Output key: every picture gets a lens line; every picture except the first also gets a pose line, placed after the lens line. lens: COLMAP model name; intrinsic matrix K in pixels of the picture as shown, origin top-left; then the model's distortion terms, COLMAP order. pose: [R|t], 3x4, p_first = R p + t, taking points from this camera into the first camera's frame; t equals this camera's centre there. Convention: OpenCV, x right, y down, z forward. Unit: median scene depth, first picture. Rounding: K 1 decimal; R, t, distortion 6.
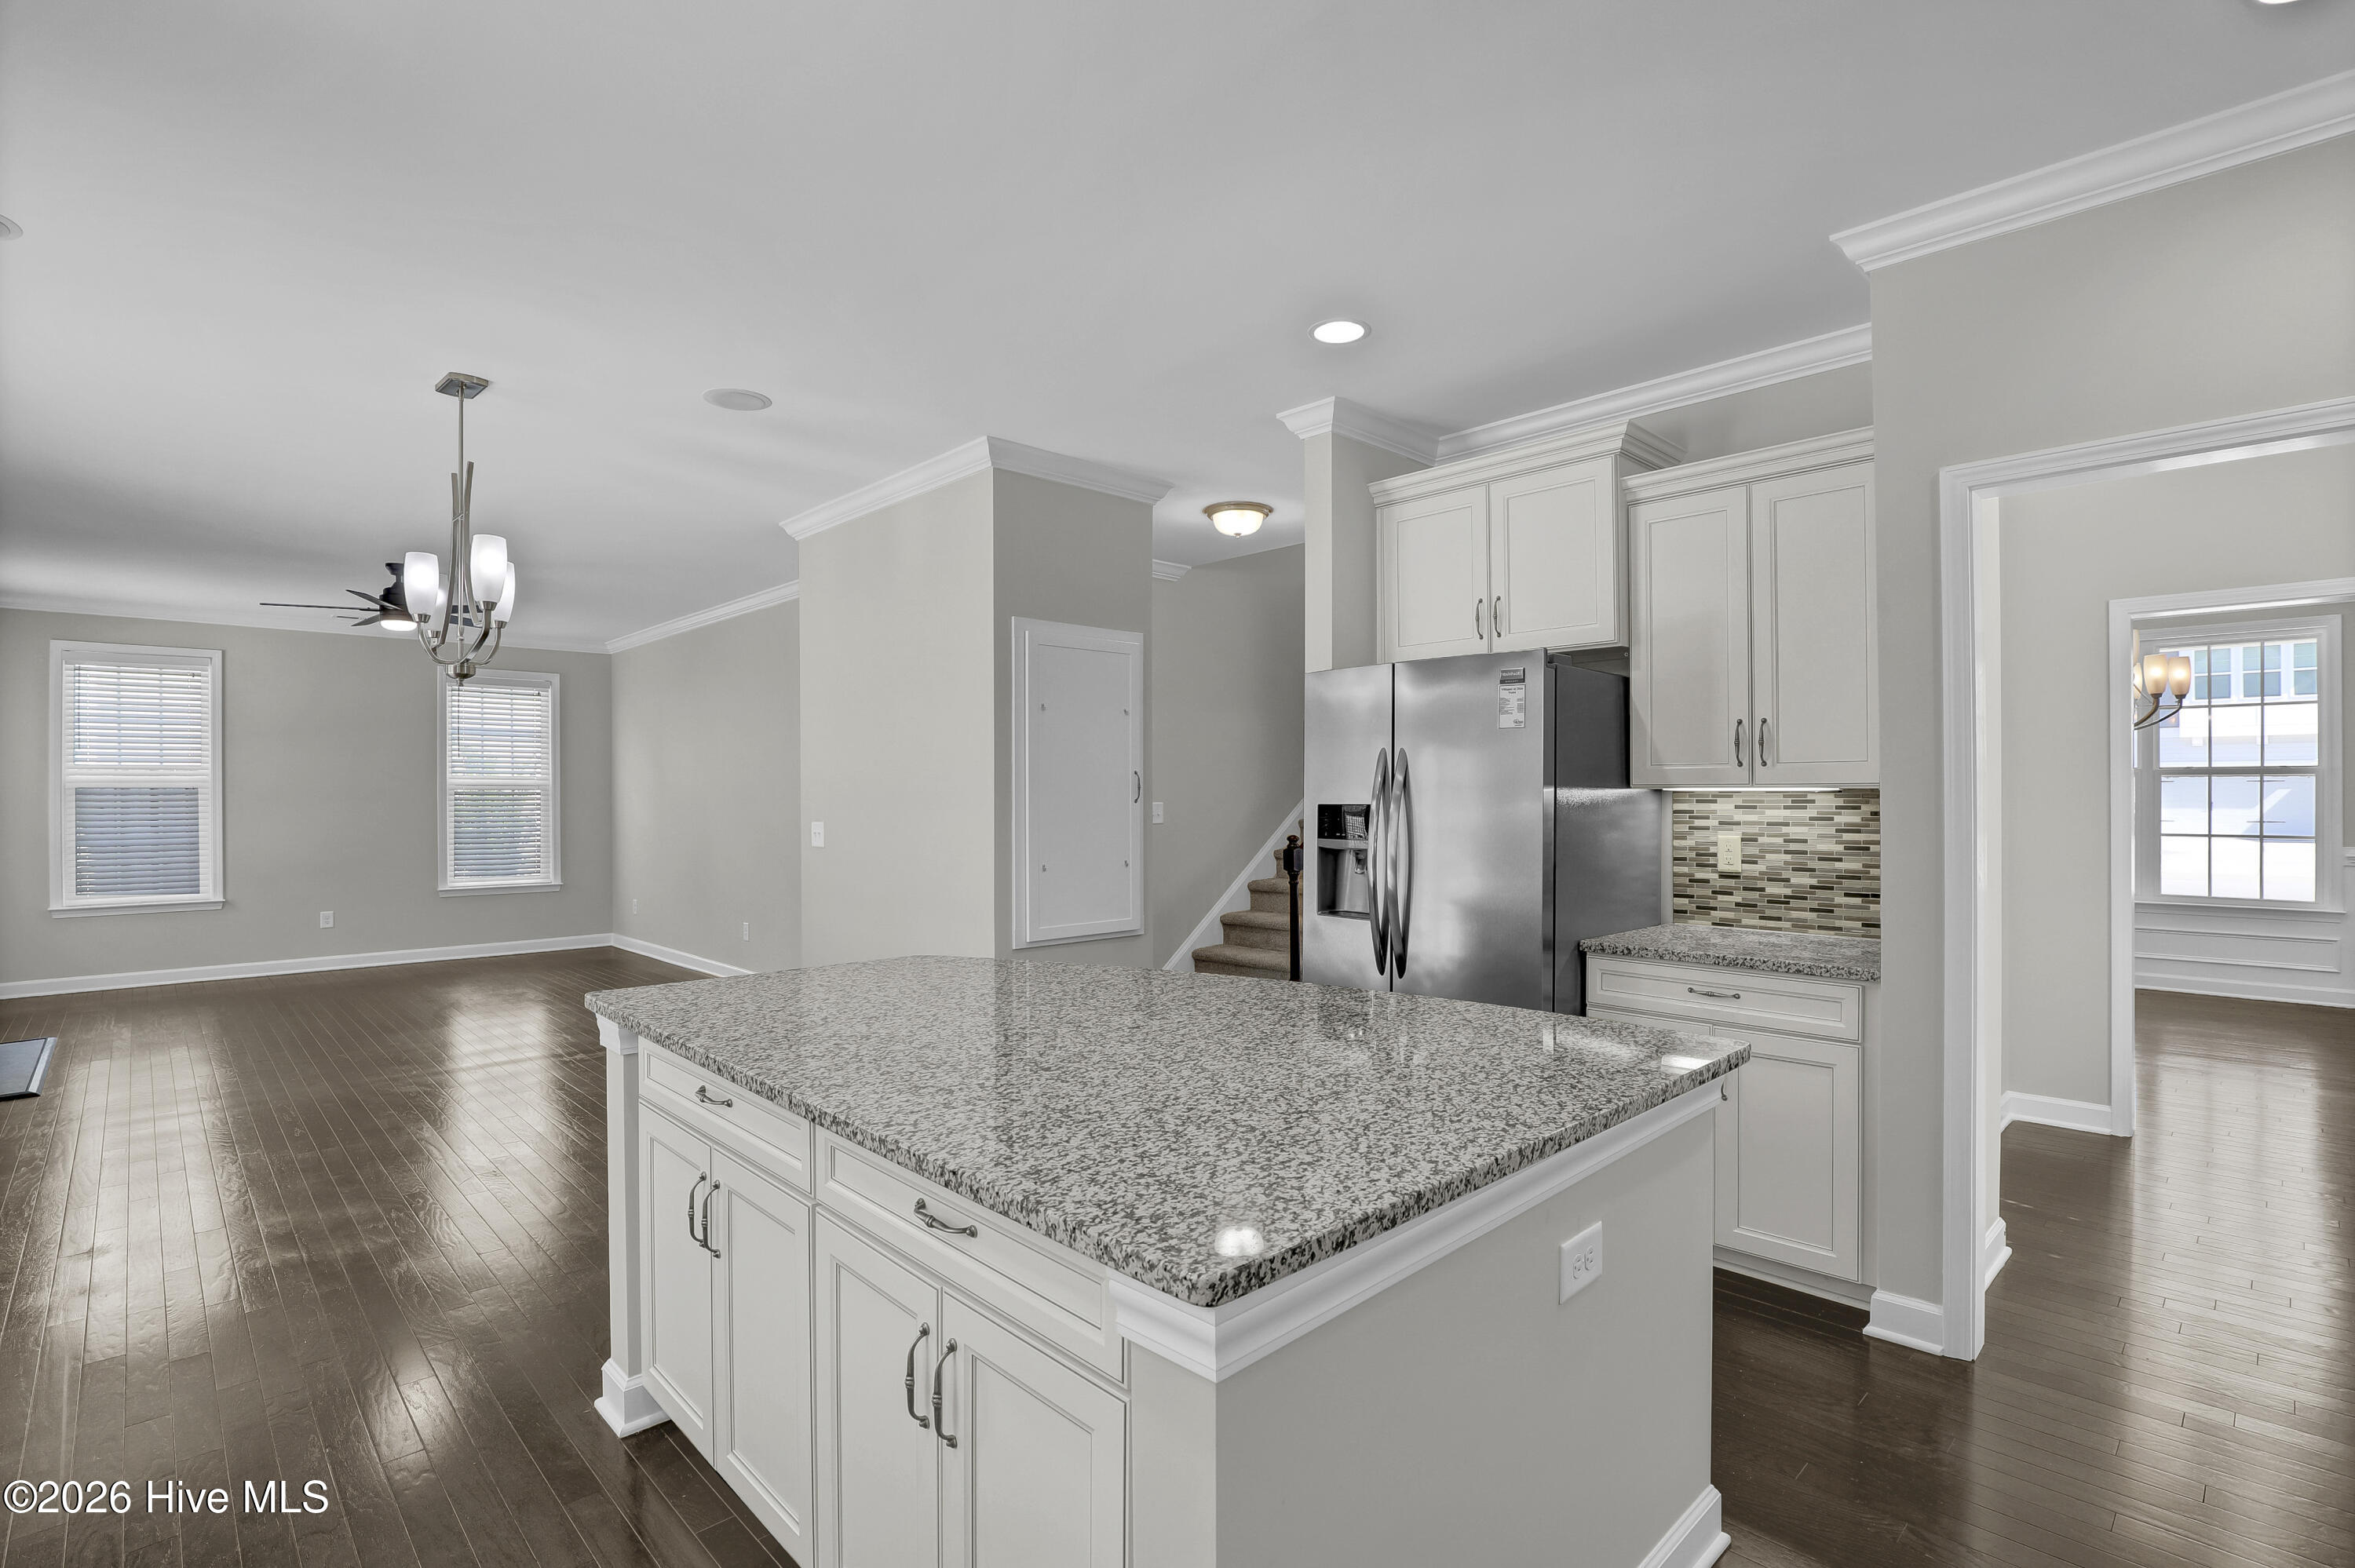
lens RADIAL K [[1127.0, 0, 1200.7], [0, 1127.0, 792.0], [0, 0, 1]] dist [-0.025759, -0.000125]
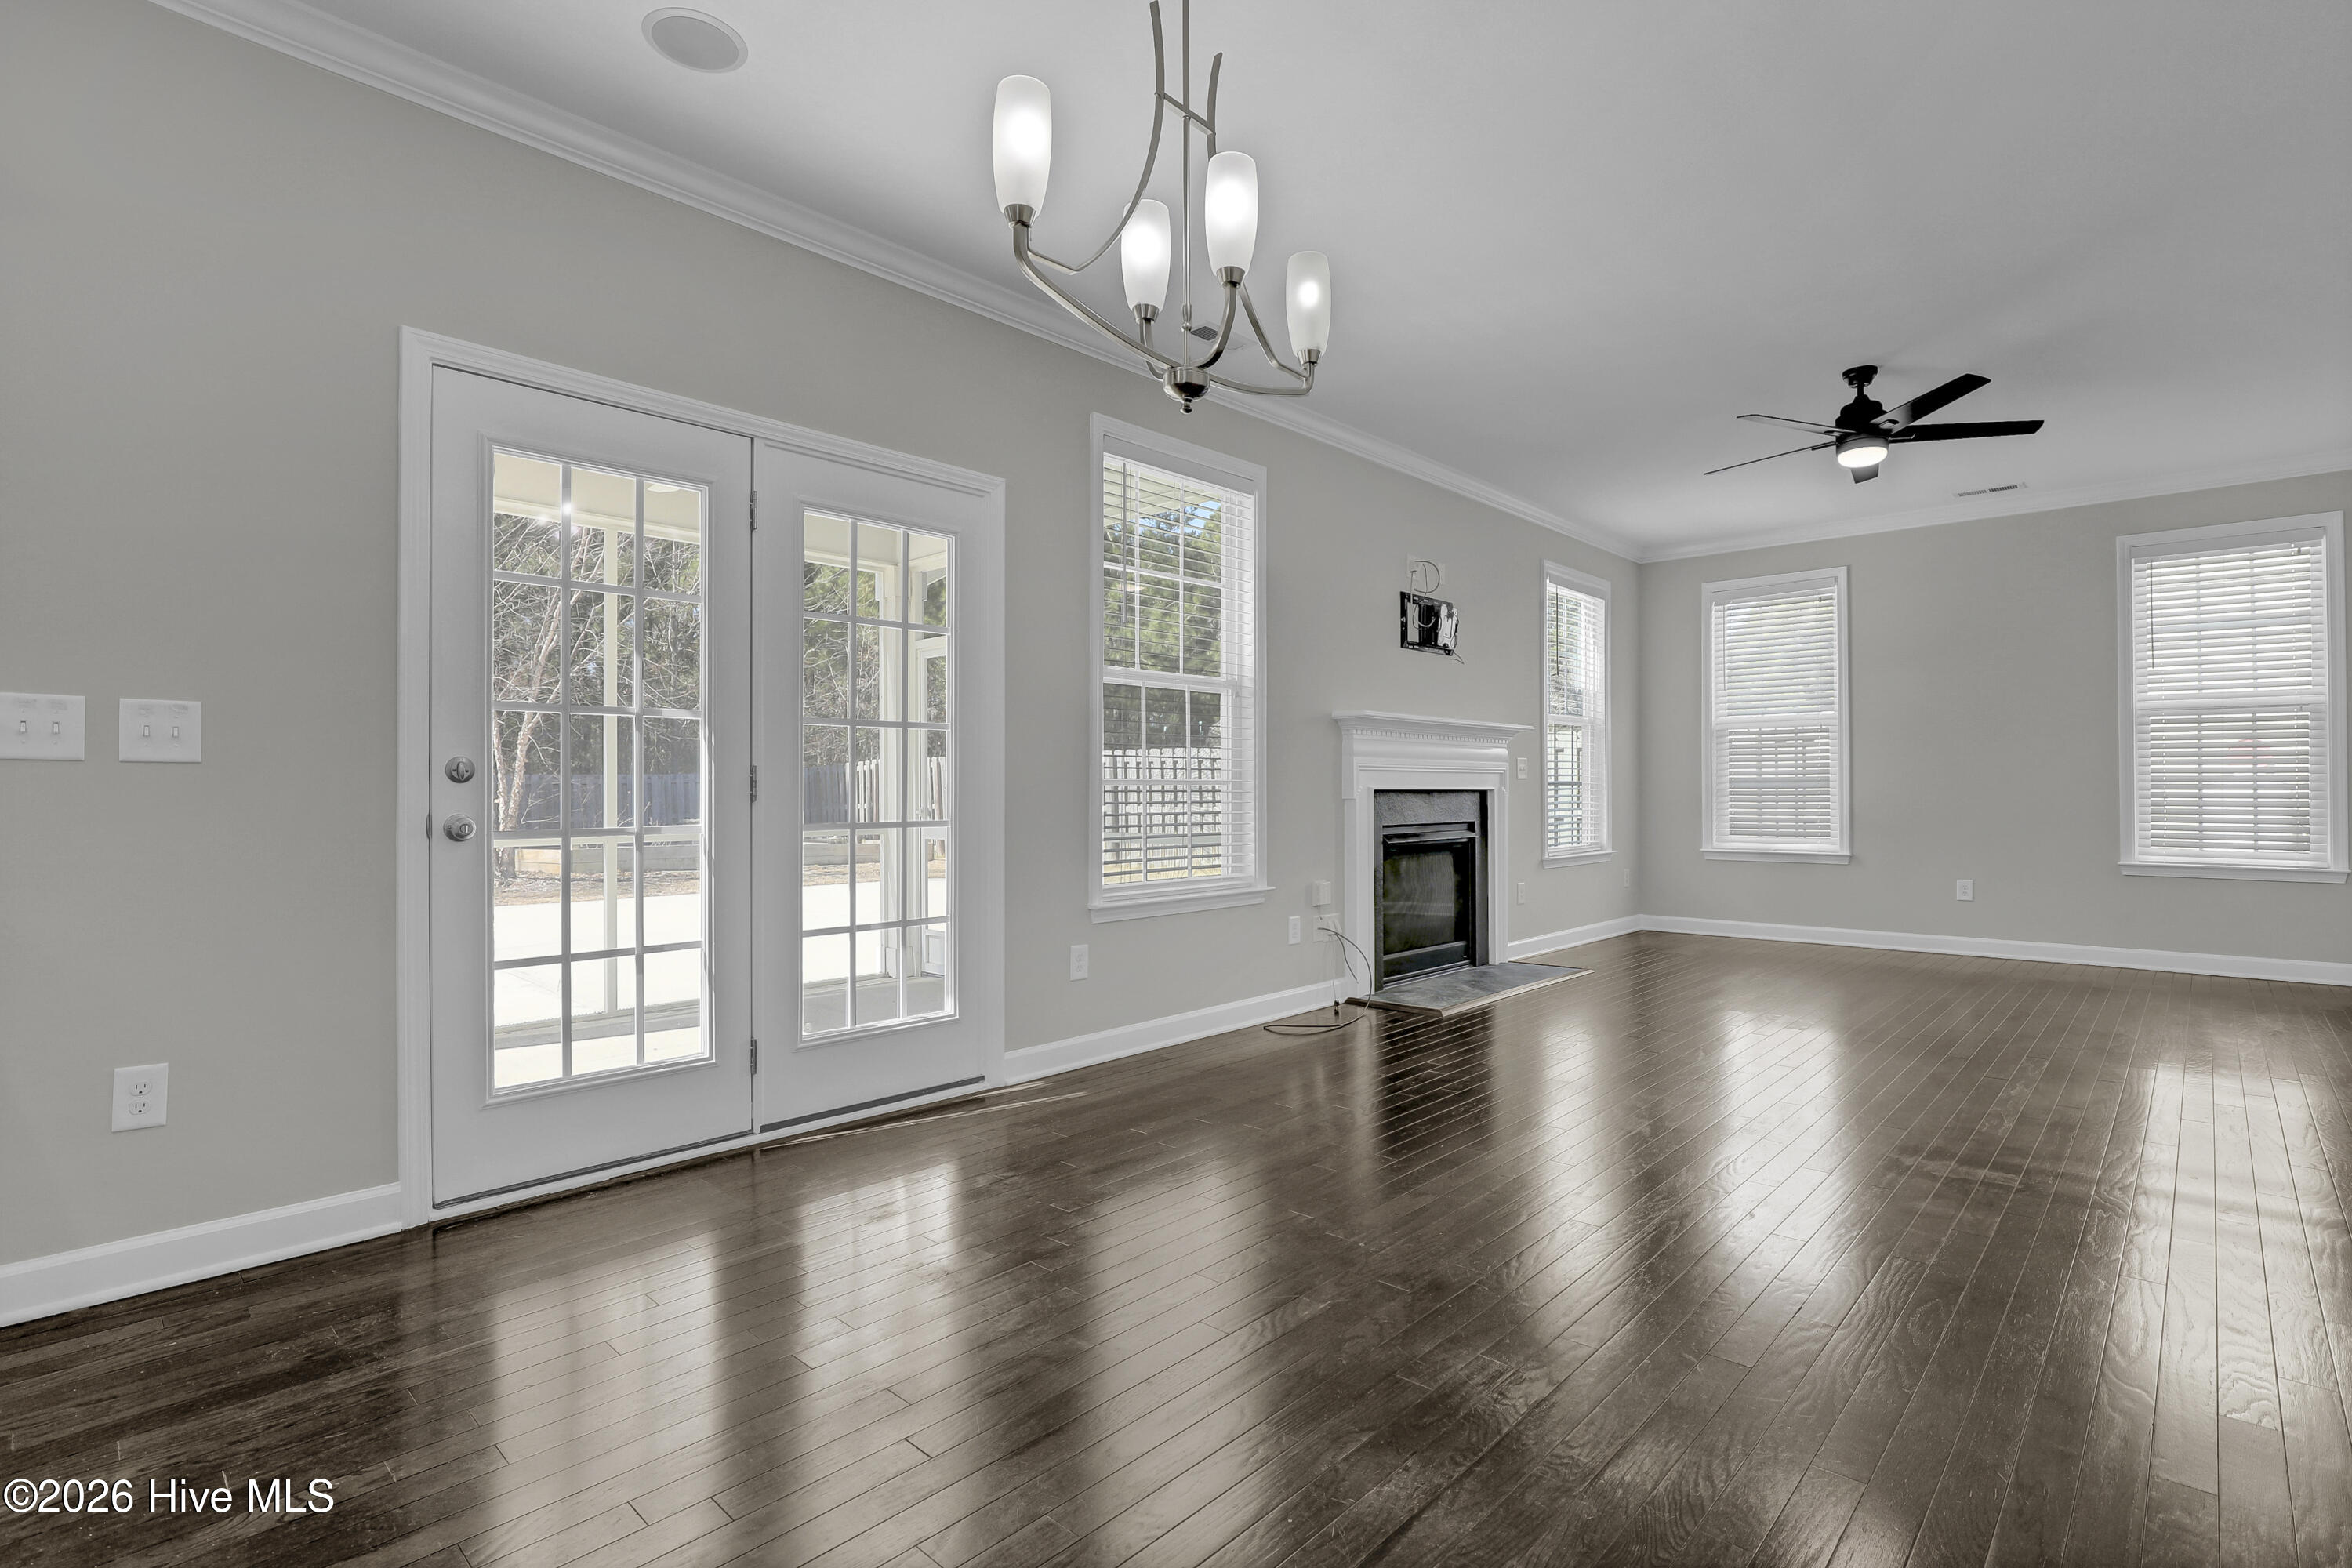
lens RADIAL K [[1098.5, 0, 1200.9], [0, 1098.5, 791.3], [0, 0, 1]] dist [-0.022017, -0.000251]
pose [[0.029736, 0.005096, -0.999545, -0.050496], [0.004887, 0.999974, 0.005243, 0.041918], [0.999546, -0.005041, 0.029711, 0.467956]]
